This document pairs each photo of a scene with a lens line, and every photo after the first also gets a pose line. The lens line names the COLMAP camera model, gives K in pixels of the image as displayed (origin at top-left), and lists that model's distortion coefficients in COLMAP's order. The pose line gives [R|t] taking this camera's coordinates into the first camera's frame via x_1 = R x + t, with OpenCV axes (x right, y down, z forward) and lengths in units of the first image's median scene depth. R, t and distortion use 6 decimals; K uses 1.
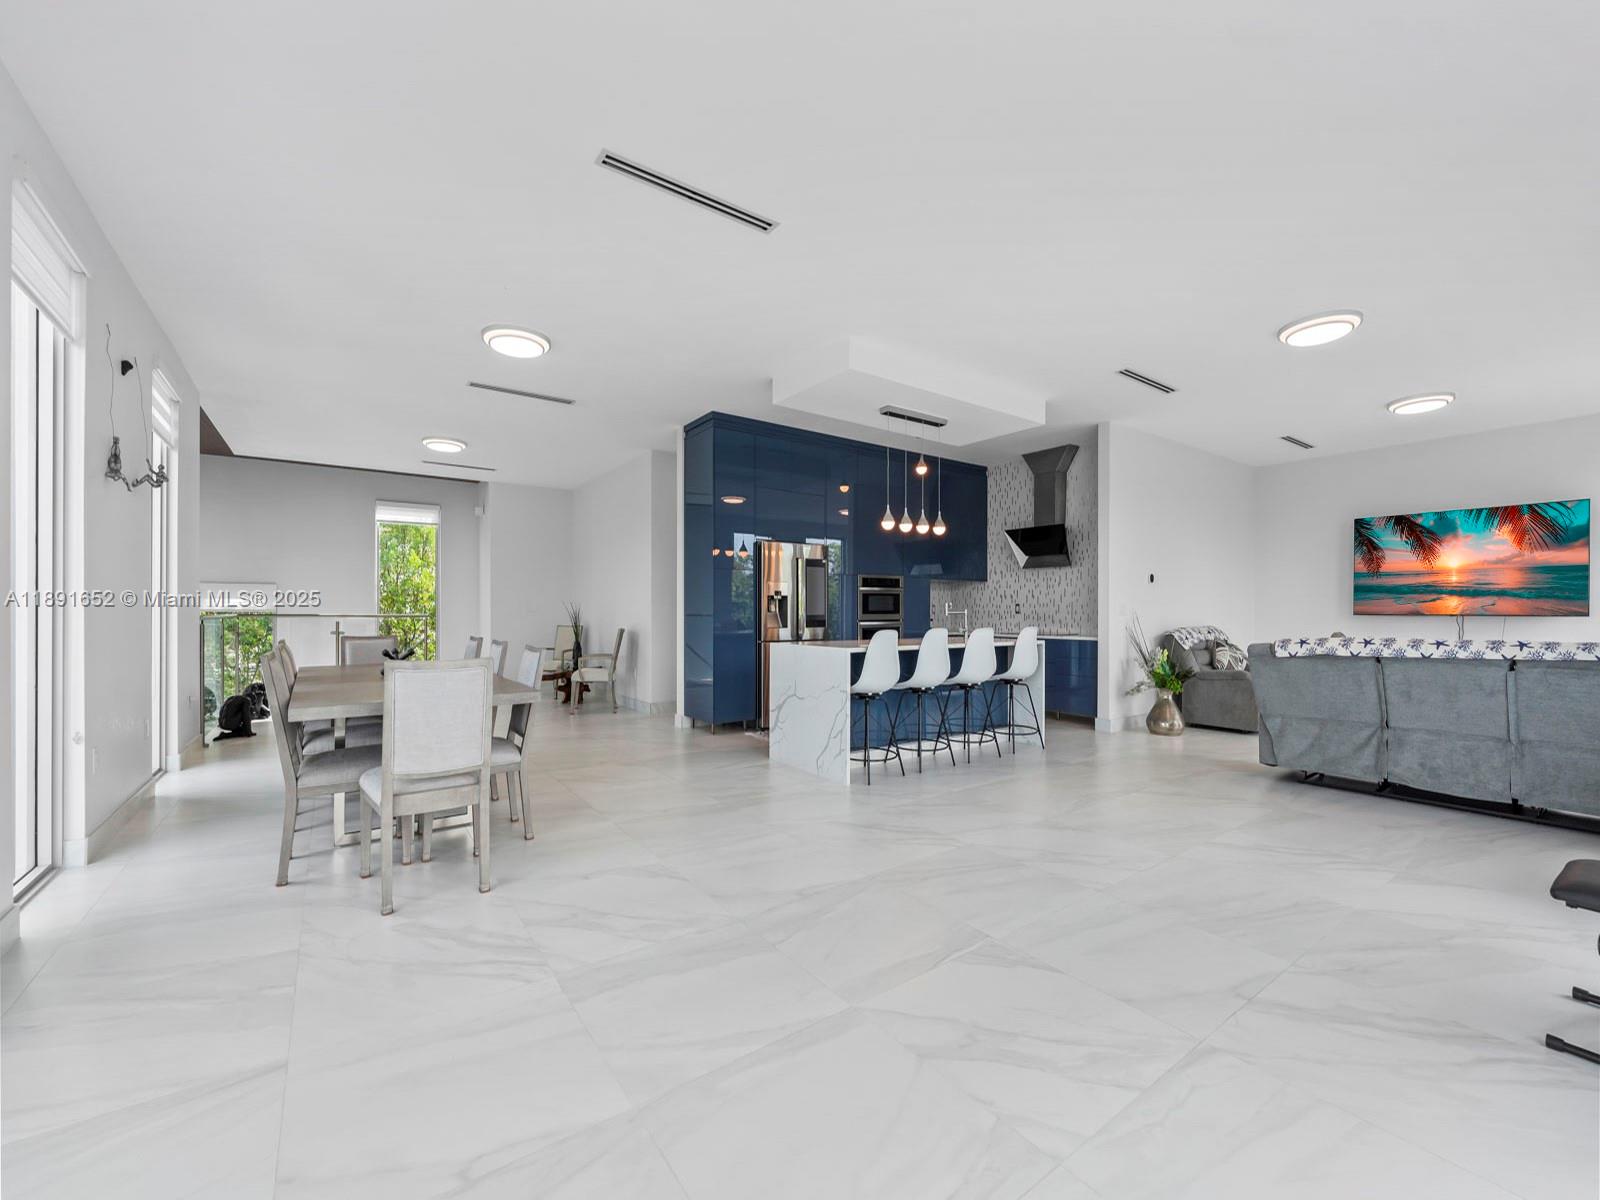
lens RADIAL K [[648.1, 0, 793.3], [0, 648.1, 613.0], [0, 0, 1]] dist [-0.002256, 0.000230]
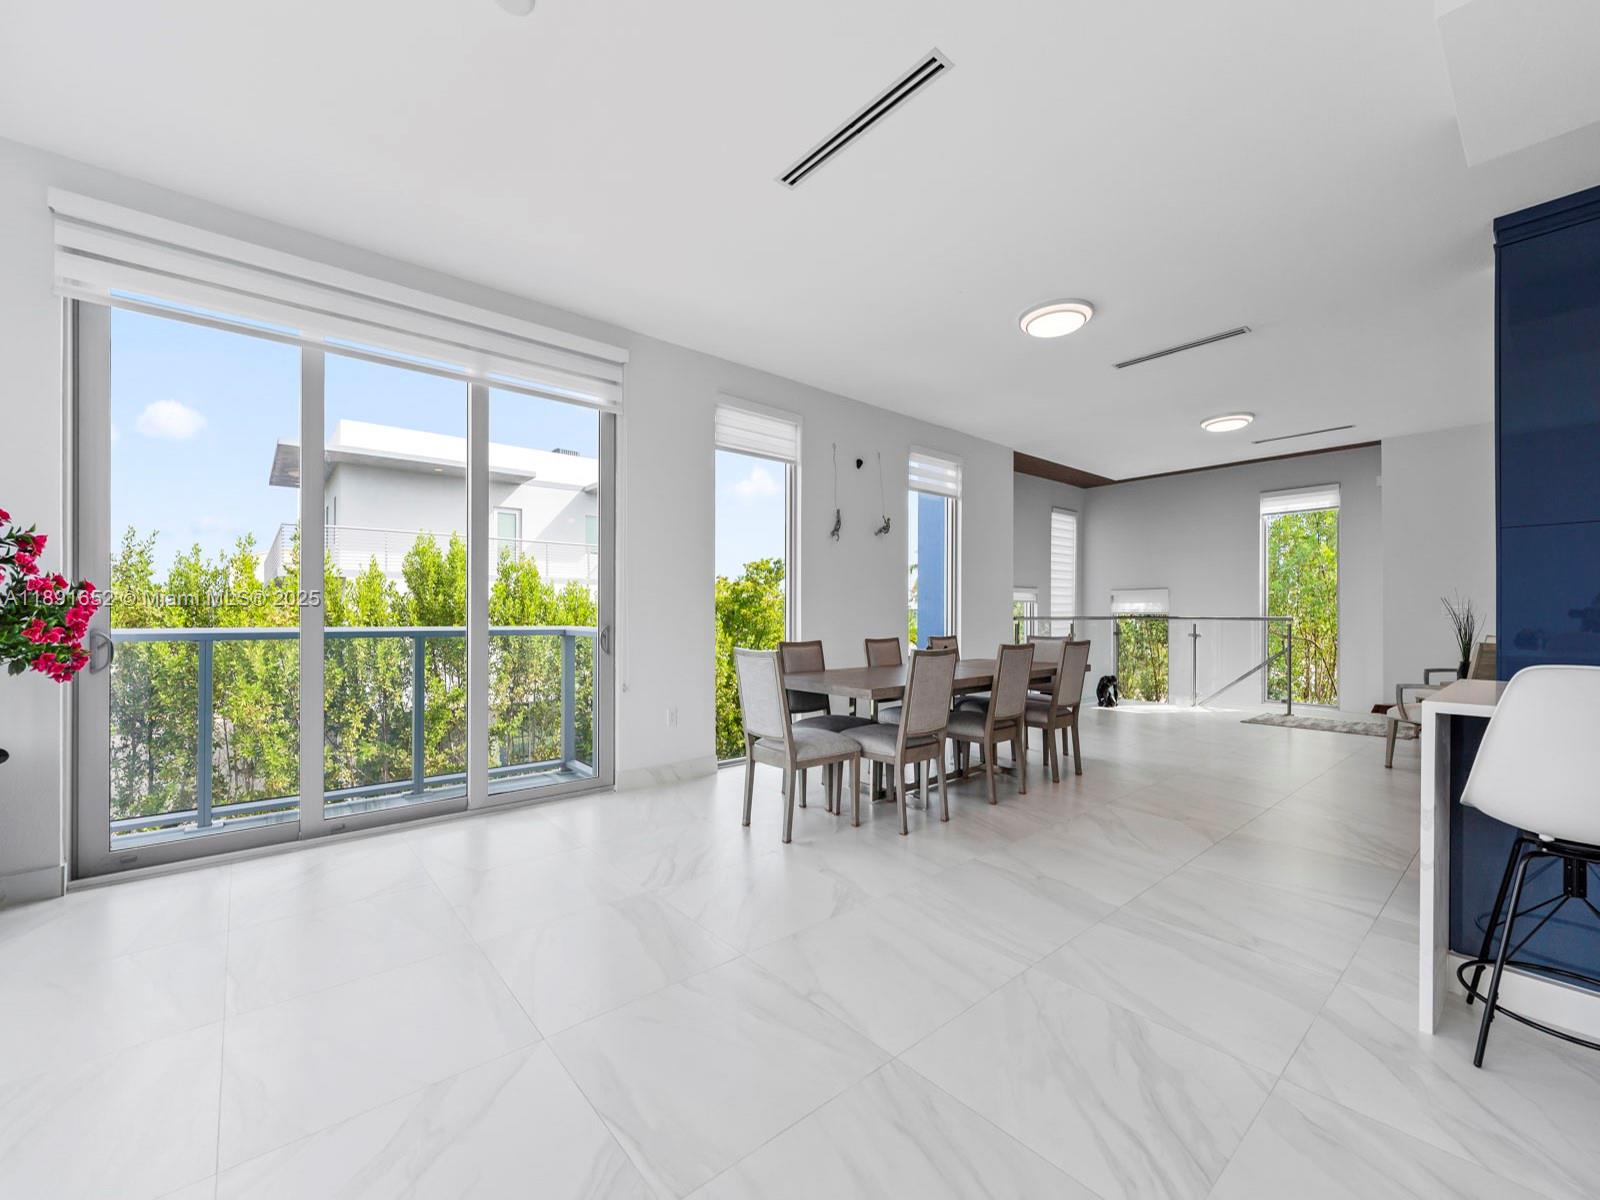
lens RADIAL K [[648.1, 0, 793.3], [0, 648.1, 613.0], [0, 0, 1]] dist [-0.002256, 0.000230]
pose [[0.084537, -0.004103, -0.996412, 0.276434], [-0.000613, 0.999991, -0.004169, 0.000863], [0.996420, 0.000963, 0.084534, 0.337579]]
